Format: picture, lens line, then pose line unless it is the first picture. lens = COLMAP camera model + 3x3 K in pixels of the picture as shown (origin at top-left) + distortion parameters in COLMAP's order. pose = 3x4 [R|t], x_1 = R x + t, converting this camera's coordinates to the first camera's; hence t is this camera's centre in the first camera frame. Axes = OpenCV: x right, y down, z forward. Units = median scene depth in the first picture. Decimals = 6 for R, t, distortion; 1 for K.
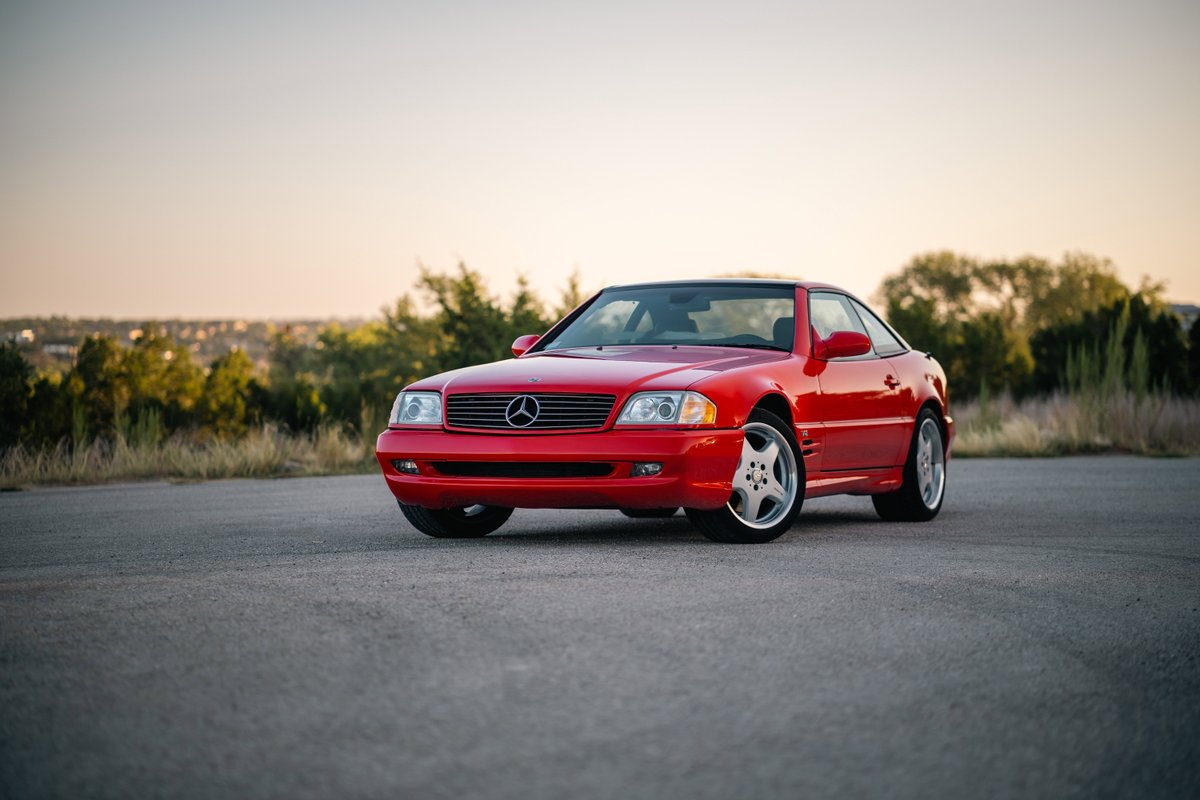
lens RADIAL K [[2886.2, 0, 600.0], [0, 2886.2, 400.0], [0, 0, 1]] dist [0.676095, -1.338513]
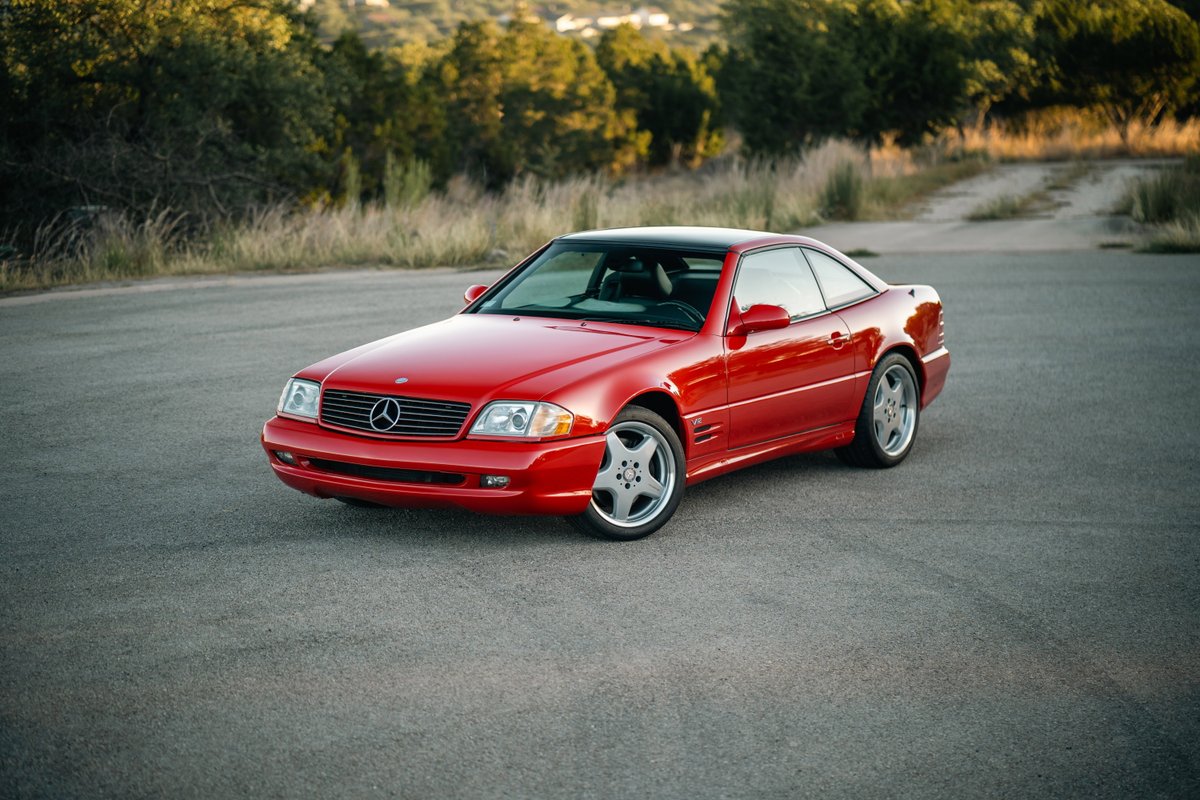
lens RADIAL K [[2887.6, 0, 610.9], [0, 2887.6, 402.7], [0, 0, 1]] dist [0.694531, -0.847732]
pose [[0.987292, 0.028810, -0.156281, 0.187949], [-0.008077, 0.991255, 0.131714, -0.120460], [0.158709, -0.128778, 0.978891, 0.013904]]
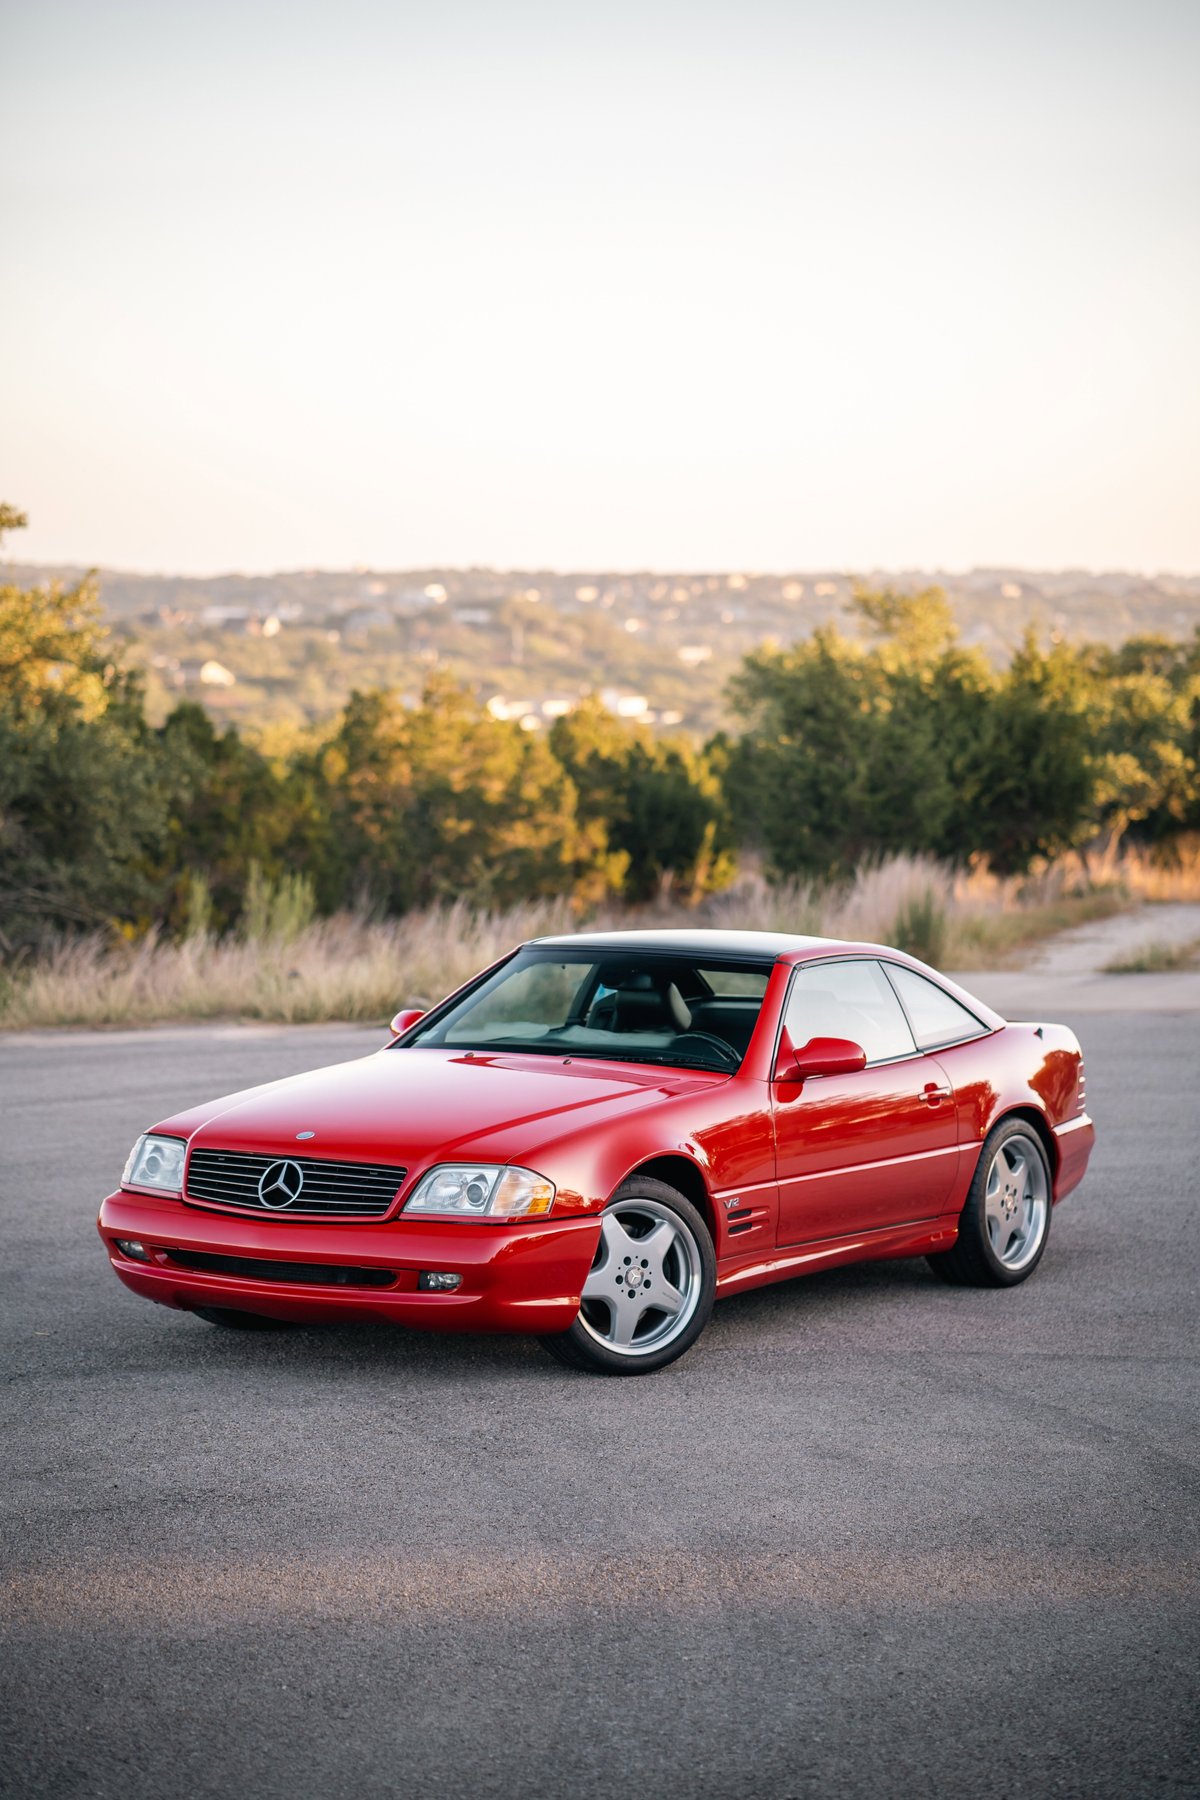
lens RADIAL K [[4331.5, 0, 600.0], [0, 4331.5, 900.0], [0, 0, 1]] dist [0.694531, -0.847732]
pose [[0.988481, 0.025813, -0.149129, 0.182669], [-0.019077, 0.998740, 0.046422, -0.102653], [0.150140, -0.043042, 0.987727, -0.023330]]
